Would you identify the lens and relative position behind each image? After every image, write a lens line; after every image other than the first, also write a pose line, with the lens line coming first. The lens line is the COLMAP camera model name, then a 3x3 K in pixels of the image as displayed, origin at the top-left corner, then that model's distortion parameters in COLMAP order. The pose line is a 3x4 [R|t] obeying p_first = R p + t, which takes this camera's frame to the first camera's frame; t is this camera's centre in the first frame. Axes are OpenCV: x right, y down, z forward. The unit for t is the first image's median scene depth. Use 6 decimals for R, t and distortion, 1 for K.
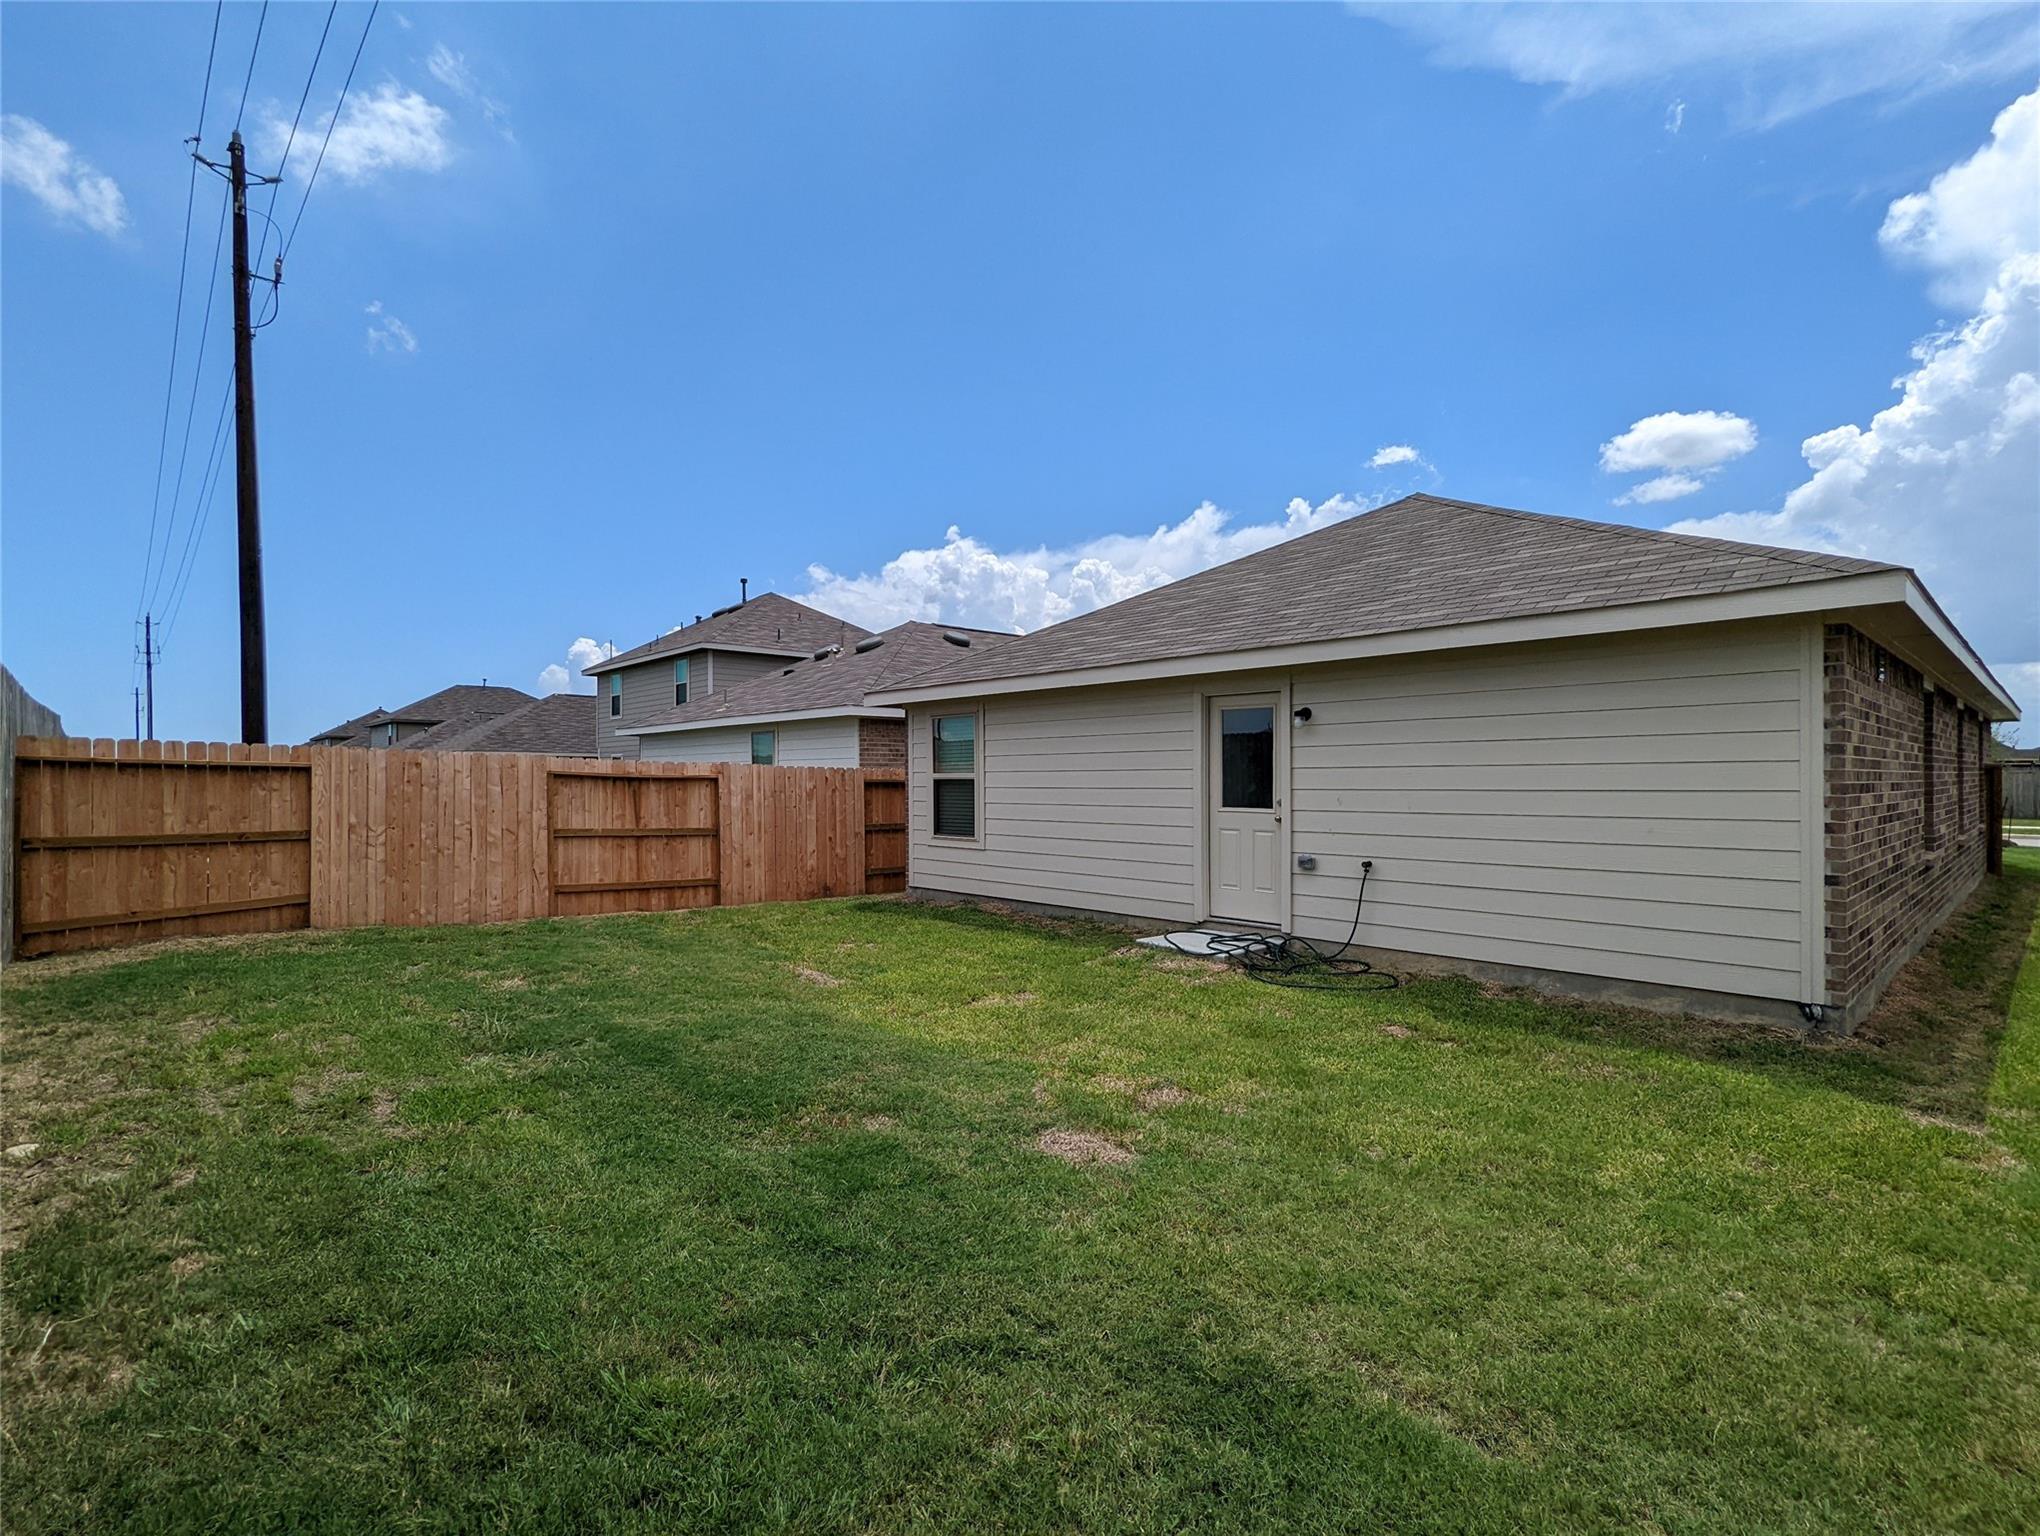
lens RADIAL K [[971.5, 0, 1020.7], [0, 971.5, 769.9], [0, 0, 1]] dist [-0.004148, 0.000644]
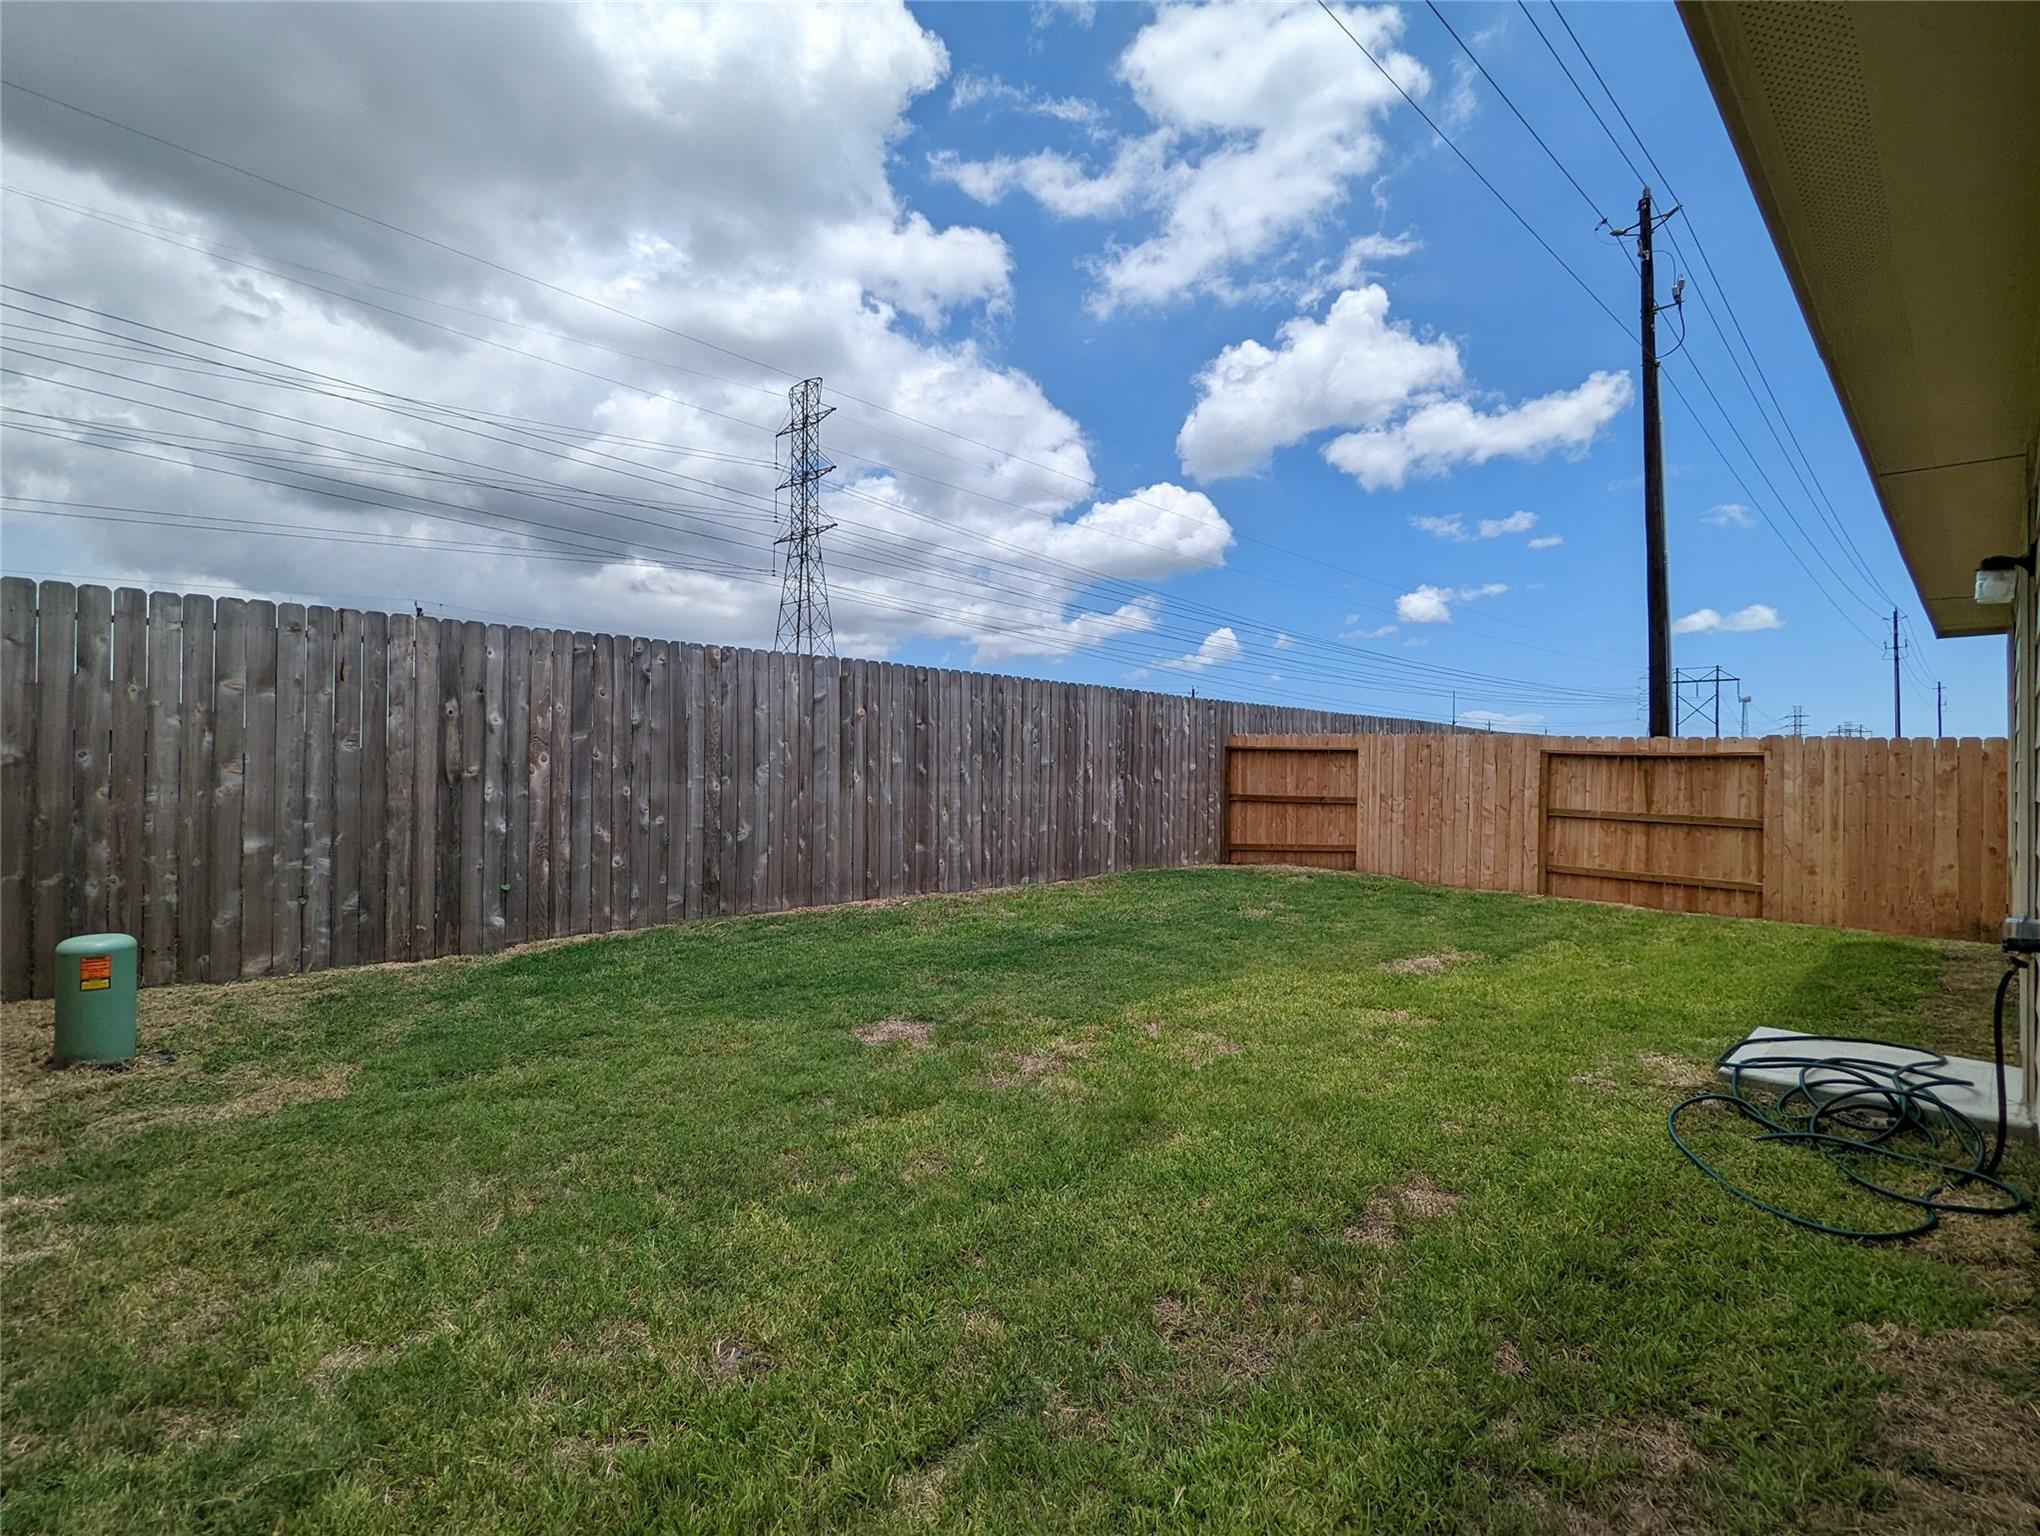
lens RADIAL K [[971.5, 0, 1020.9], [0, 971.5, 768.4], [0, 0, 1]] dist [-0.004148, 0.000644]
pose [[0.020068, -0.002431, -0.999796, 0.496848], [0.003606, 0.999991, -0.002359, 0.019904], [0.999792, -0.003558, 0.020077, 0.427526]]
